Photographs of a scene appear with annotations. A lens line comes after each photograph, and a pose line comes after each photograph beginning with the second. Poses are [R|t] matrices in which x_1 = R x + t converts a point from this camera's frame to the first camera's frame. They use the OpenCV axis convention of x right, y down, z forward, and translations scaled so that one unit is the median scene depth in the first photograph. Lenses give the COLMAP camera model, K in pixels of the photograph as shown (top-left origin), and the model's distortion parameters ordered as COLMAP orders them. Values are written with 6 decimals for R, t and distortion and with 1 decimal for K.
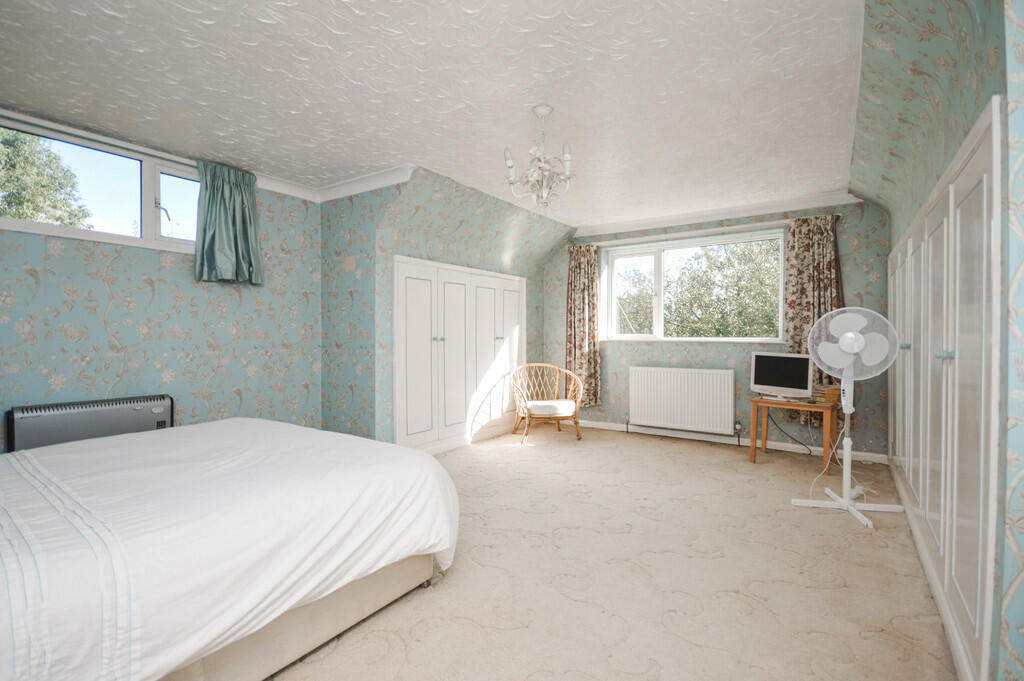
lens RADIAL K [[461.1, 0, 510.2], [0, 461.1, 340.2], [0, 0, 1]] dist [0.001871, -0.011793]
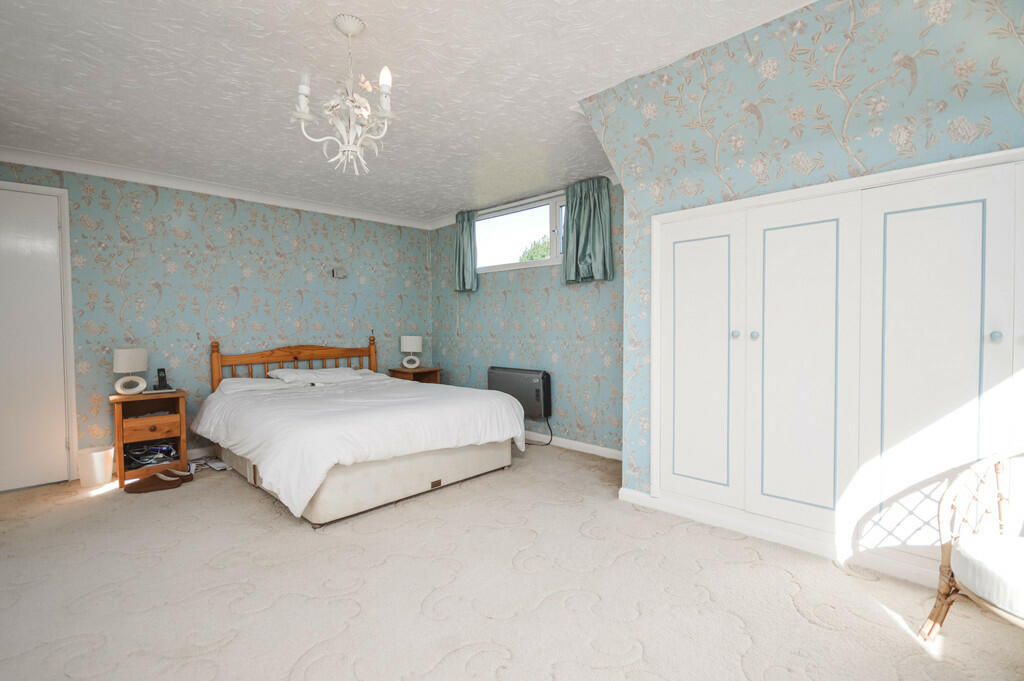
lens RADIAL K [[461.1, 0, 510.2], [0, 461.1, 340.2], [0, 0, 1]] dist [0.001871, -0.011793]
pose [[-0.169986, 0.034868, -0.984829, 0.521851], [0.003431, 0.999389, 0.034792, -0.018262], [0.985440, 0.002535, -0.170002, 0.934871]]
